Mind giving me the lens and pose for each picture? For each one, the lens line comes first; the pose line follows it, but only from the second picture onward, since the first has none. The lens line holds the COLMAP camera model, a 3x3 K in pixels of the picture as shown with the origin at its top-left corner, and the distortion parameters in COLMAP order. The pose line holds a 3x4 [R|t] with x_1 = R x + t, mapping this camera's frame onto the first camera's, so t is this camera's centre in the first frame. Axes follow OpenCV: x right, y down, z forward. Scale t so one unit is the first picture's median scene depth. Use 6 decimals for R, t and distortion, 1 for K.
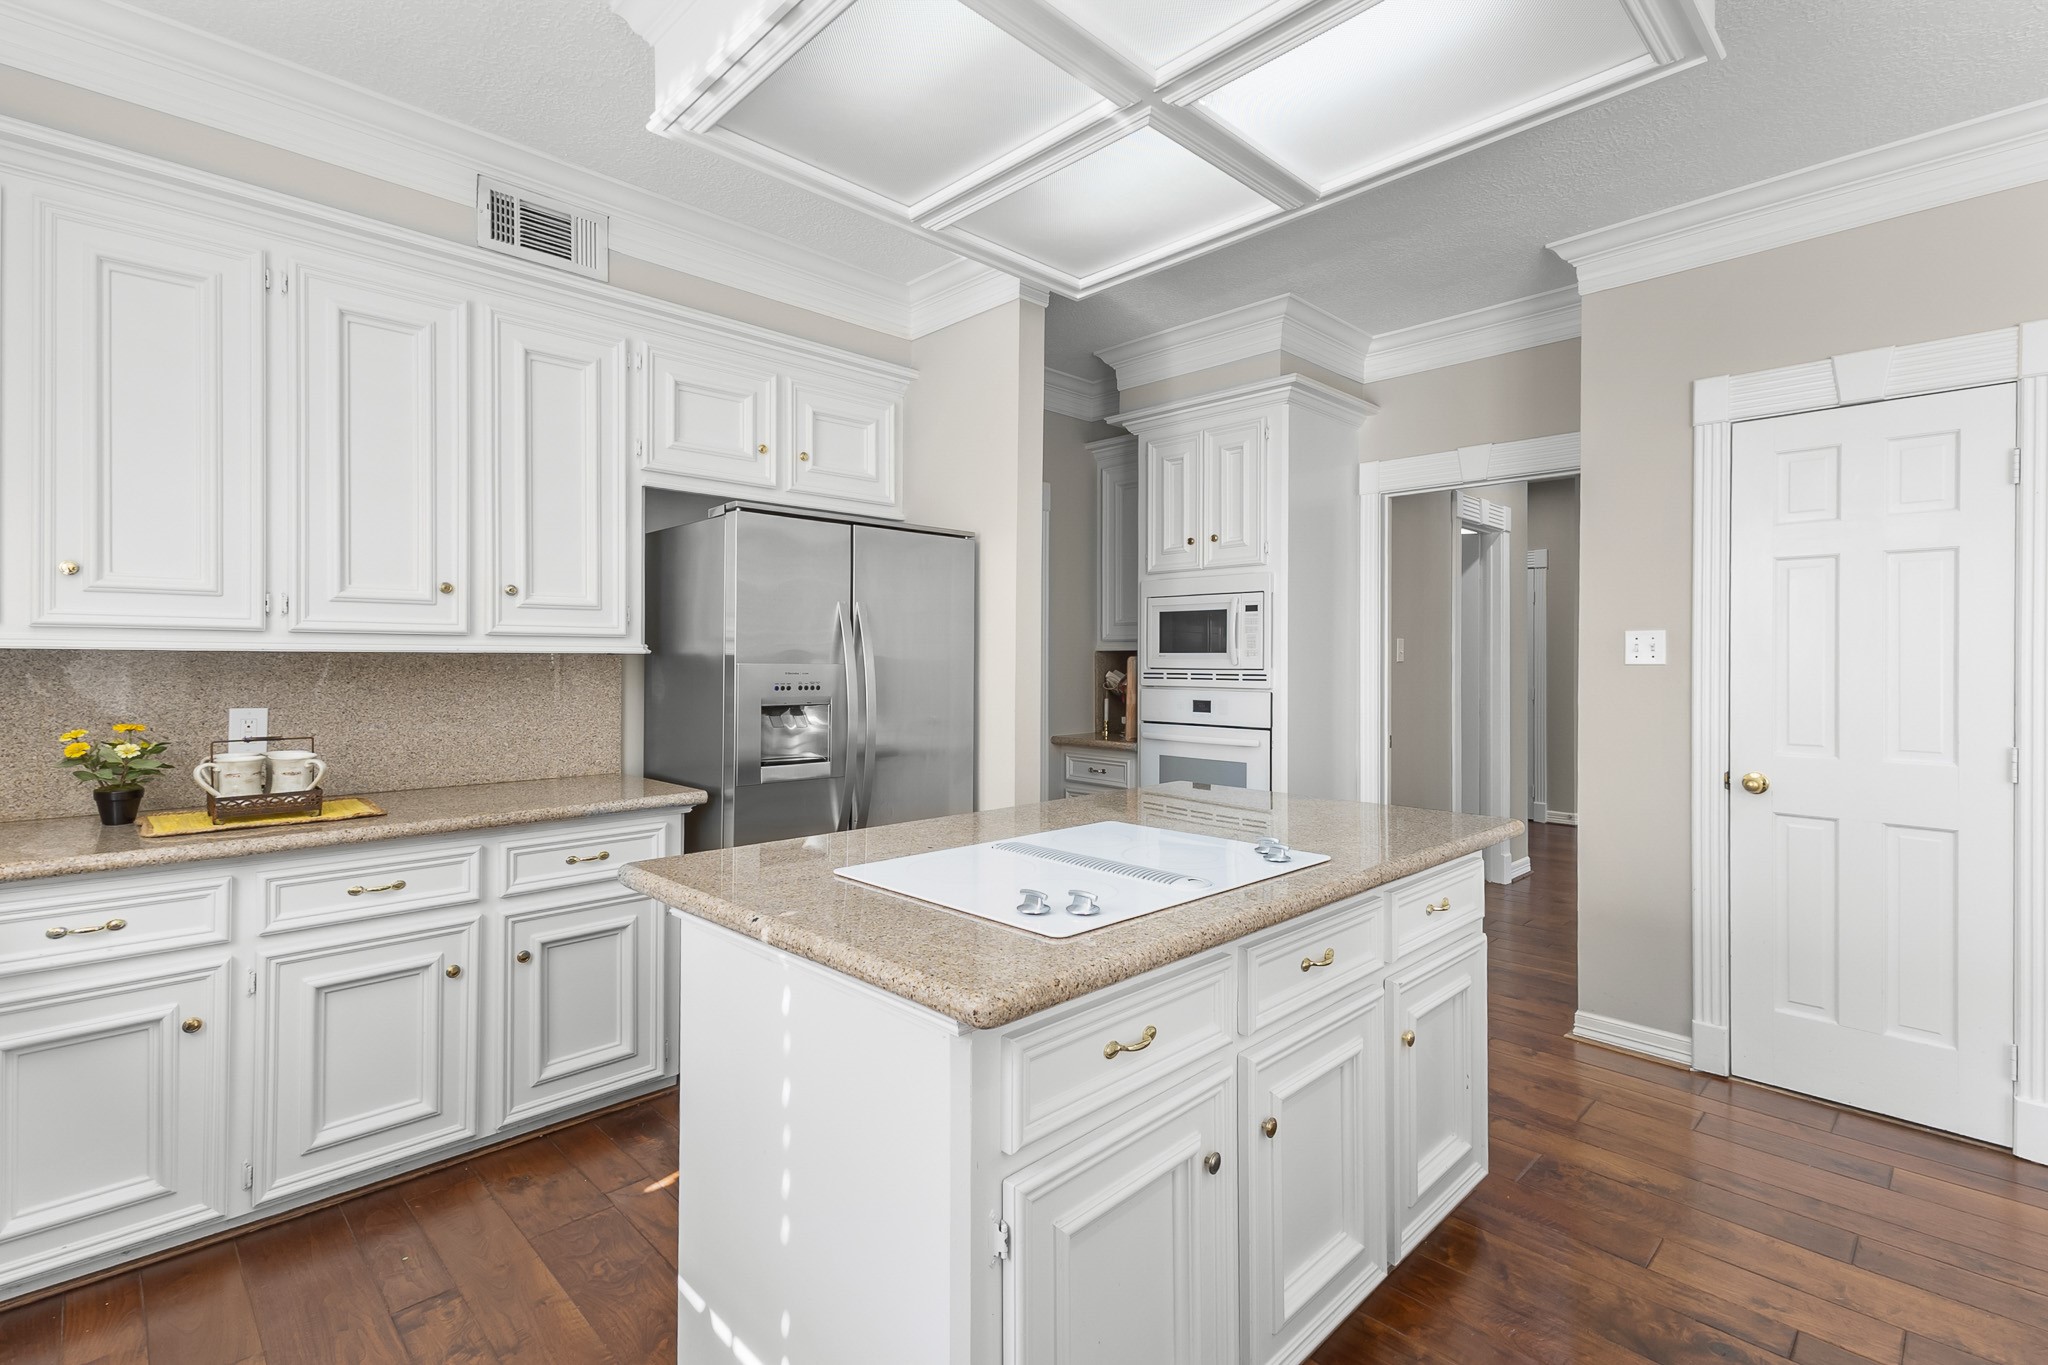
lens RADIAL K [[941.0, 0, 1024.4], [0, 941.0, 659.9], [0, 0, 1]] dist [0.021162, -0.001454]
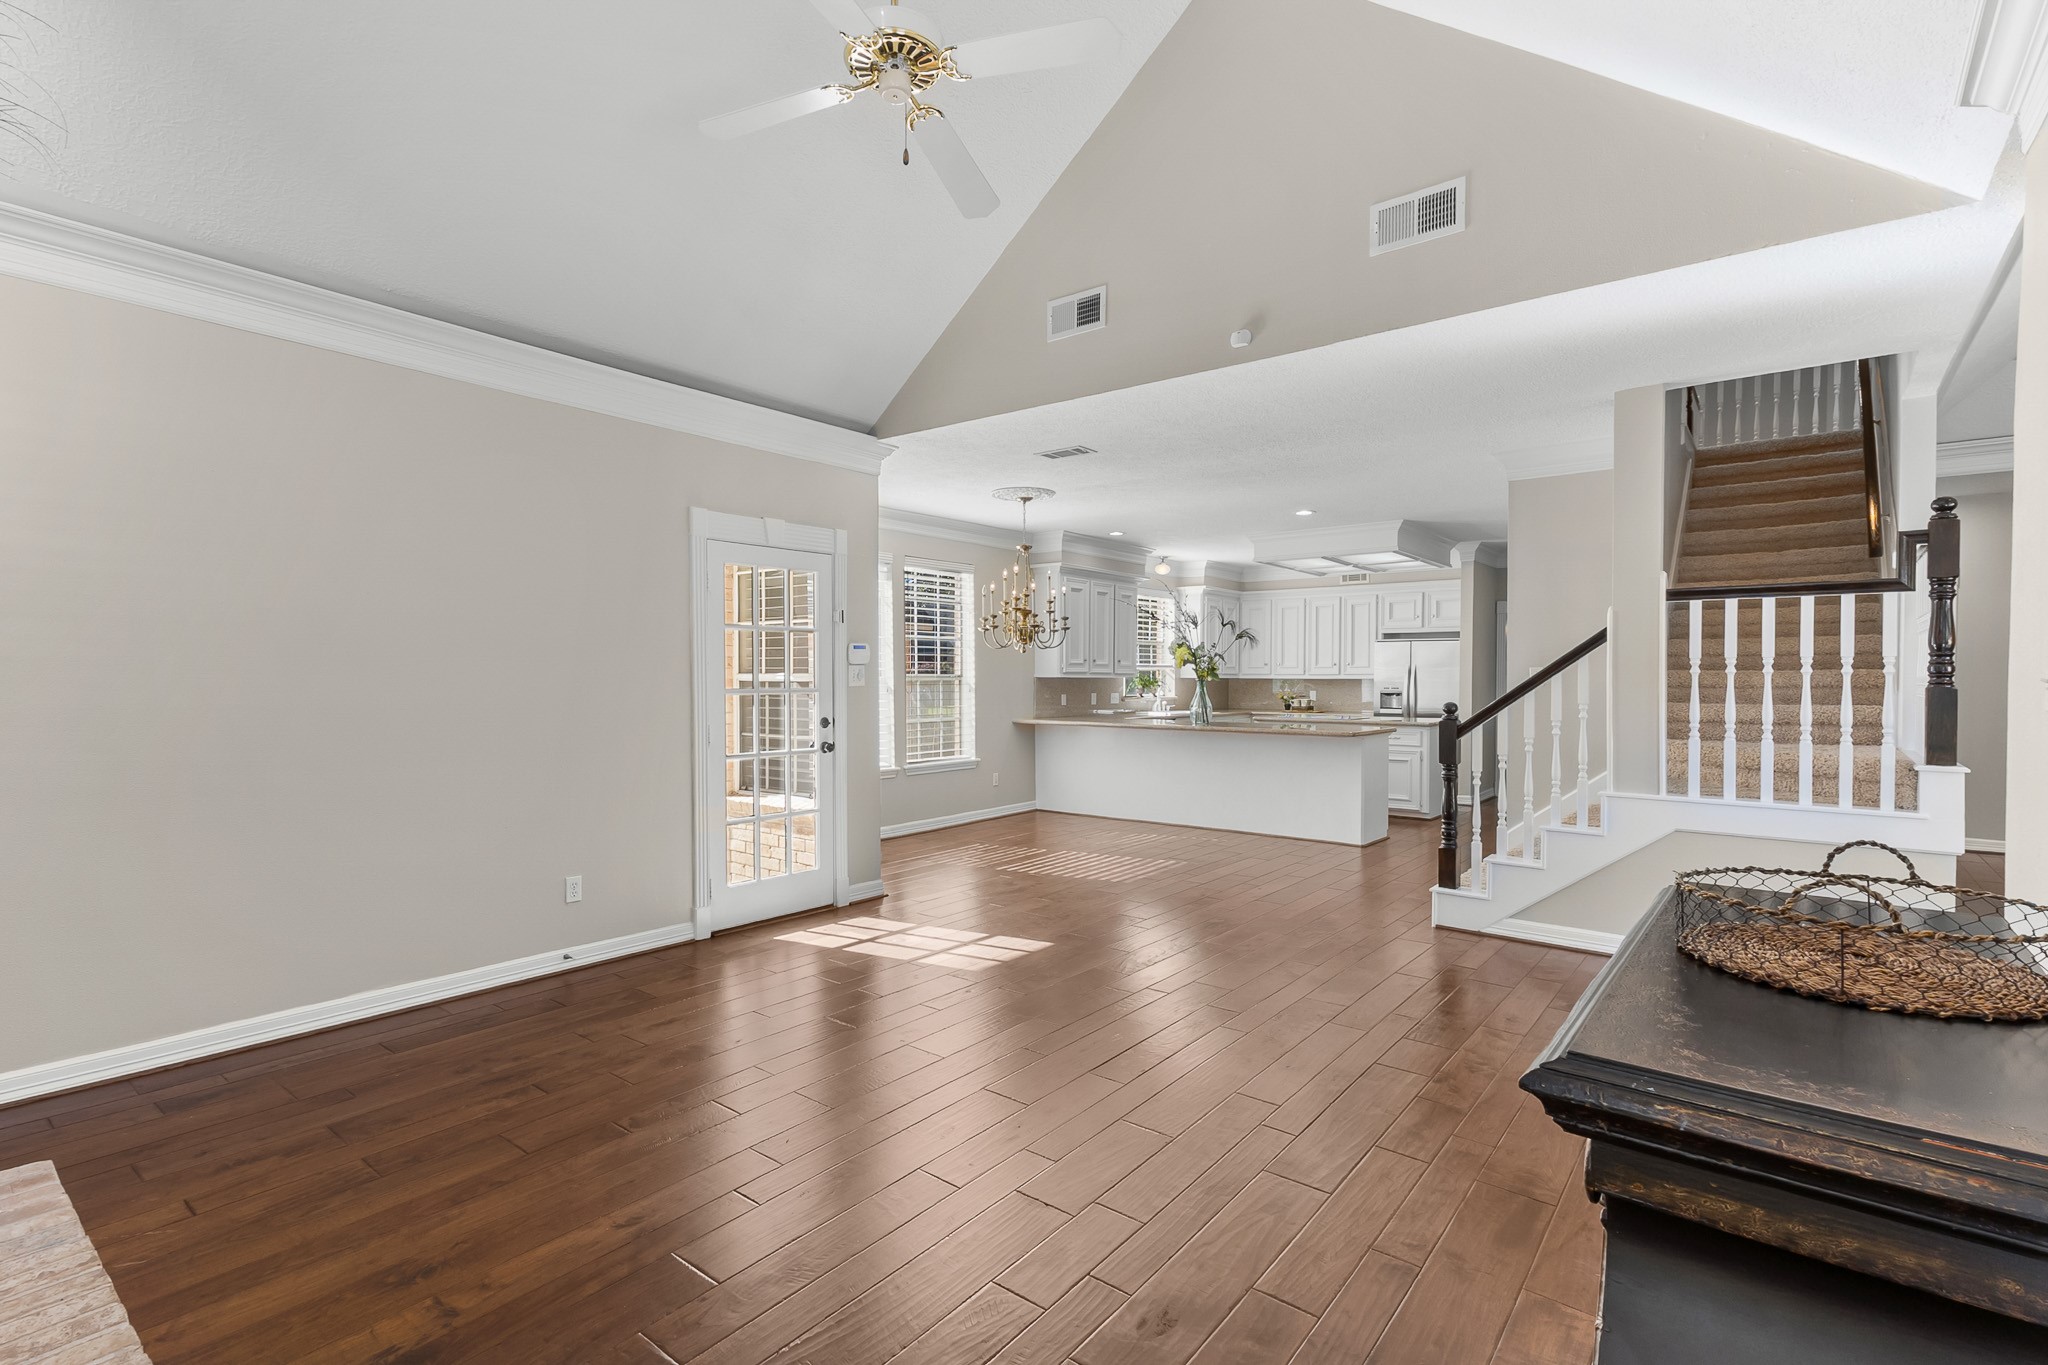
lens RADIAL K [[947.0, 0, 1023.7], [0, 947.0, 656.1], [0, 0, 1]] dist [0.022693, -0.000322]
pose [[0.113748, -0.023584, -0.993230, 3.169422], [-0.007235, 0.999672, -0.024566, 0.004475], [0.993483, 0.009980, 0.113540, -0.824477]]
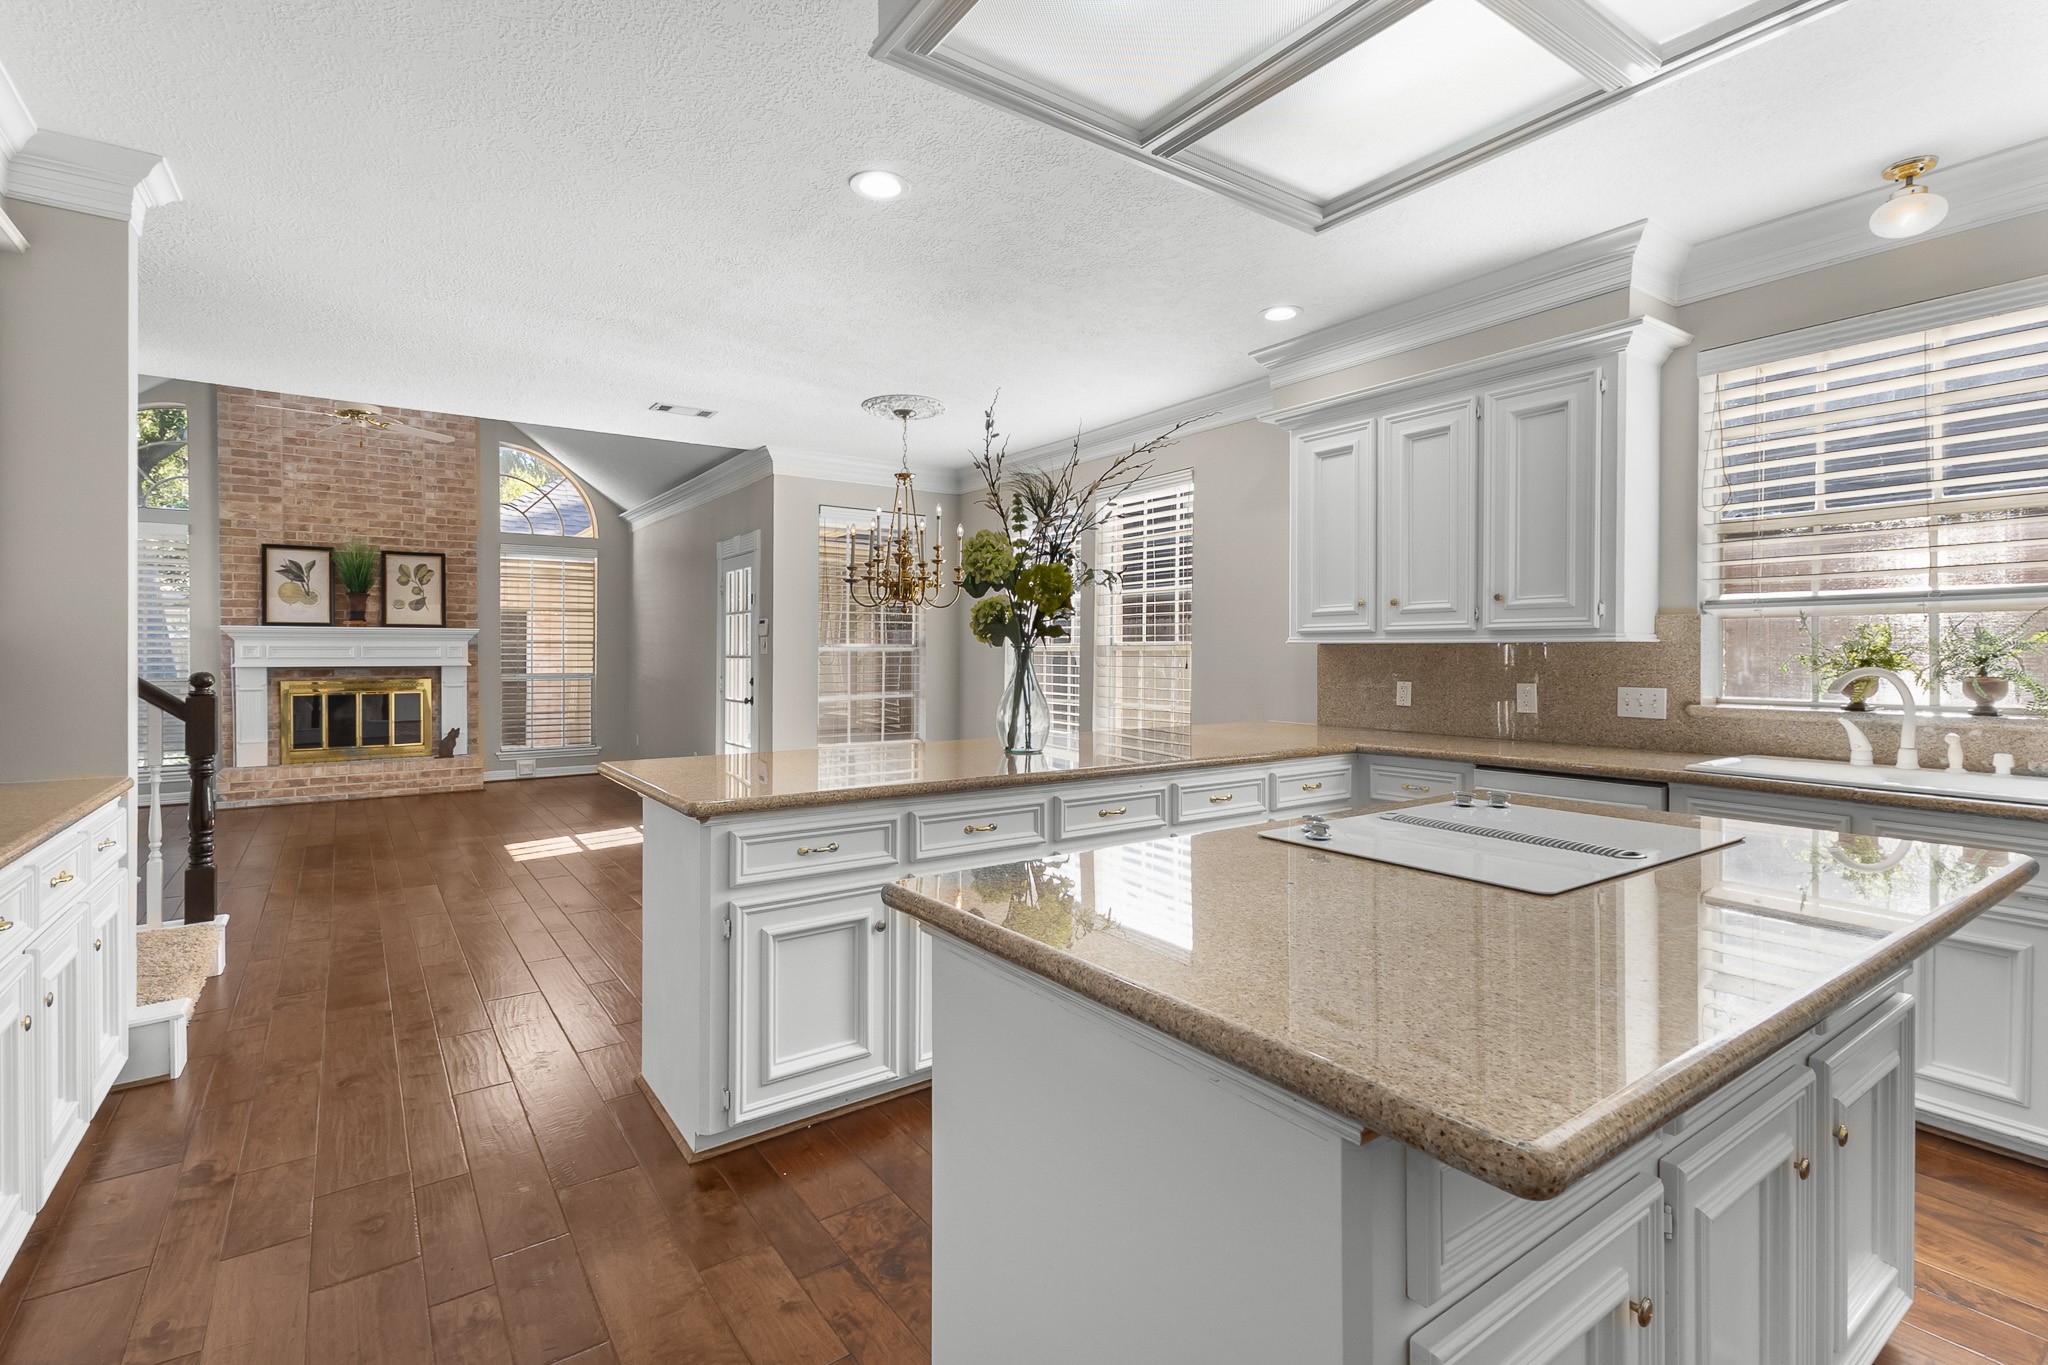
lens RADIAL K [[941.0, 0, 1024.4], [0, 941.0, 659.9], [0, 0, 1]] dist [0.021162, -0.001454]
pose [[-0.987425, -0.004952, 0.158011, 0.270118], [-0.003489, 0.999948, 0.009536, 0.009946], [-0.158050, 0.008864, -0.987391, 1.219610]]
